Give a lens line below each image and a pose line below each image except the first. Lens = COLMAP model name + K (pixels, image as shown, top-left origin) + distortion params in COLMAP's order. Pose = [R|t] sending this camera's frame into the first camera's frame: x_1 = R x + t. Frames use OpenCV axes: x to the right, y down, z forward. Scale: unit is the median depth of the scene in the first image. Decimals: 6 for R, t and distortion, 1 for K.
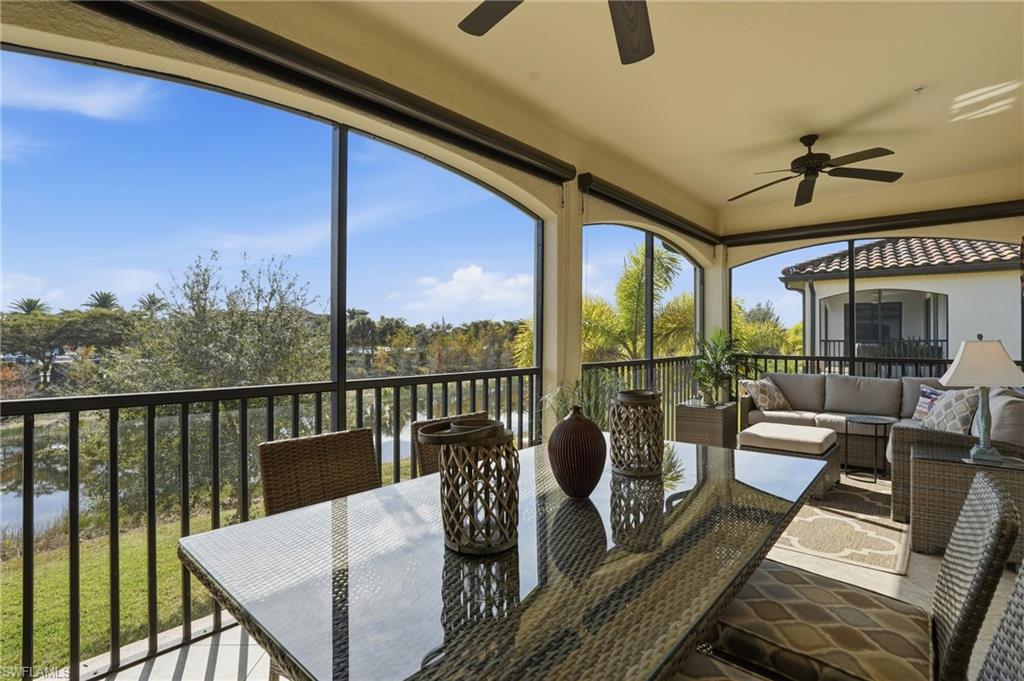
lens RADIAL K [[479.1, 0, 514.9], [0, 479.1, 333.6], [0, 0, 1]] dist [-0.058607, 0.019532]
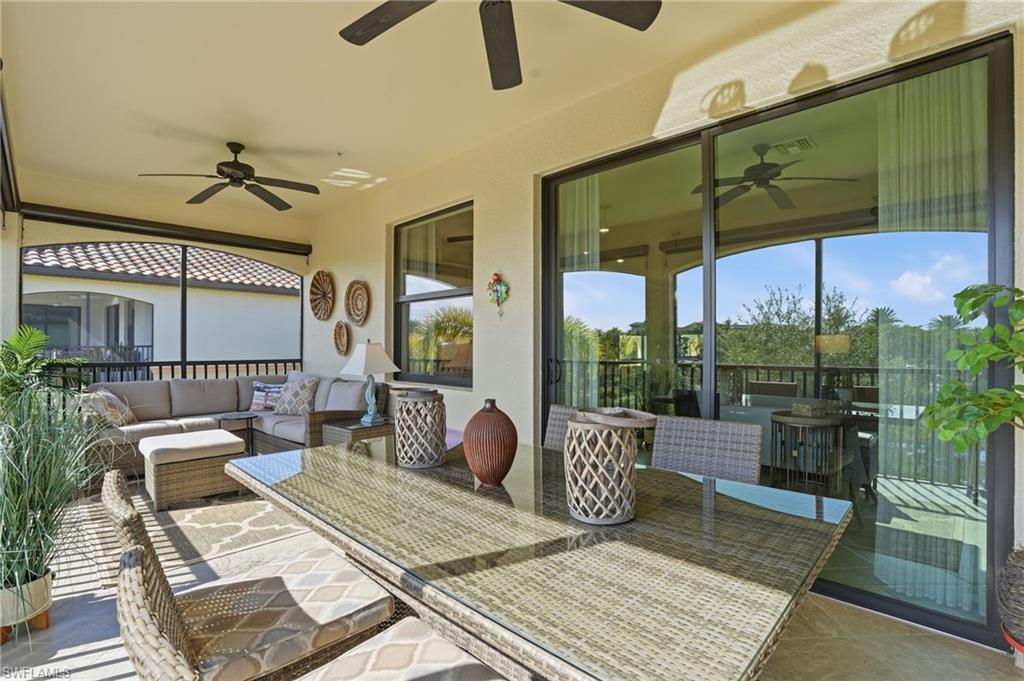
lens RADIAL K [[479.1, 0, 508.1], [0, 479.1, 342.6], [0, 0, 1]] dist [-0.058607, 0.019532]
pose [[0.048315, 0.003122, 0.998827, -0.214960], [-0.007142, 0.999971, -0.002780, 0.006345], [-0.998807, -0.006999, 0.048336, 0.208969]]
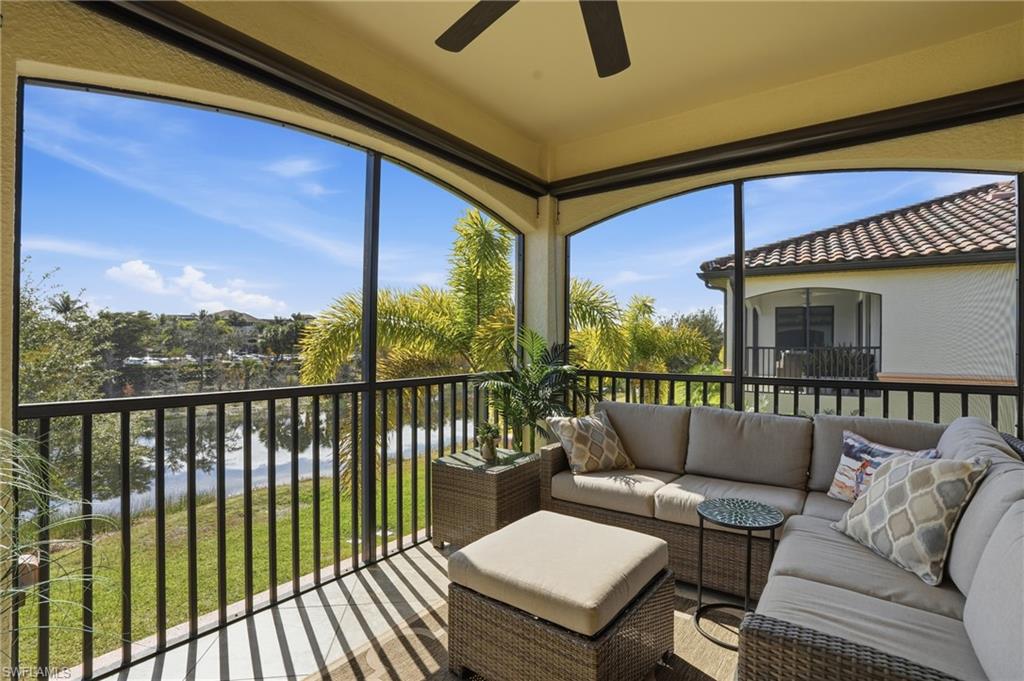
lens RADIAL K [[479.1, 0, 512.5], [0, 479.1, 344.6], [0, 0, 1]] dist [-0.058607, 0.019532]
pose [[0.996162, 0.000714, 0.087531, 0.322303], [-0.001603, 0.999948, 0.010076, 0.003659], [-0.087520, -0.010178, 0.996111, 0.357655]]
